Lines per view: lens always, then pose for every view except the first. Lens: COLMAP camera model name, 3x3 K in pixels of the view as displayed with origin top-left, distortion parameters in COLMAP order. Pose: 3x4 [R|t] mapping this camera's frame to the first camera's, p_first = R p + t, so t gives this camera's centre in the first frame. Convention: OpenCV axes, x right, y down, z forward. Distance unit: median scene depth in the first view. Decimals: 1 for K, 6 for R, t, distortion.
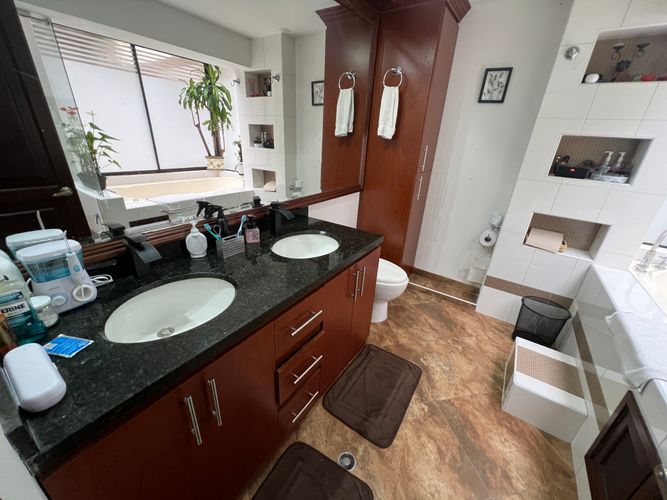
lens RADIAL K [[267.7, 0, 332.5], [0, 267.7, 248.8], [0, 0, 1]] dist [-0.003263, 0.000596]
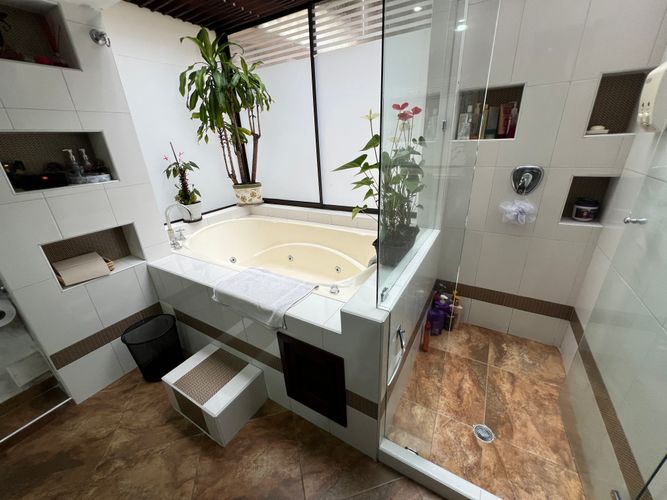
lens RADIAL K [[267.7, 0, 332.5], [0, 267.7, 248.8], [0, 0, 1]] dist [-0.003263, 0.000596]
pose [[-0.062784, -0.426697, 0.902213, 0.091406], [0.431817, 0.803386, 0.410006, -0.093198], [-0.899774, 0.415332, 0.133815, 0.255902]]
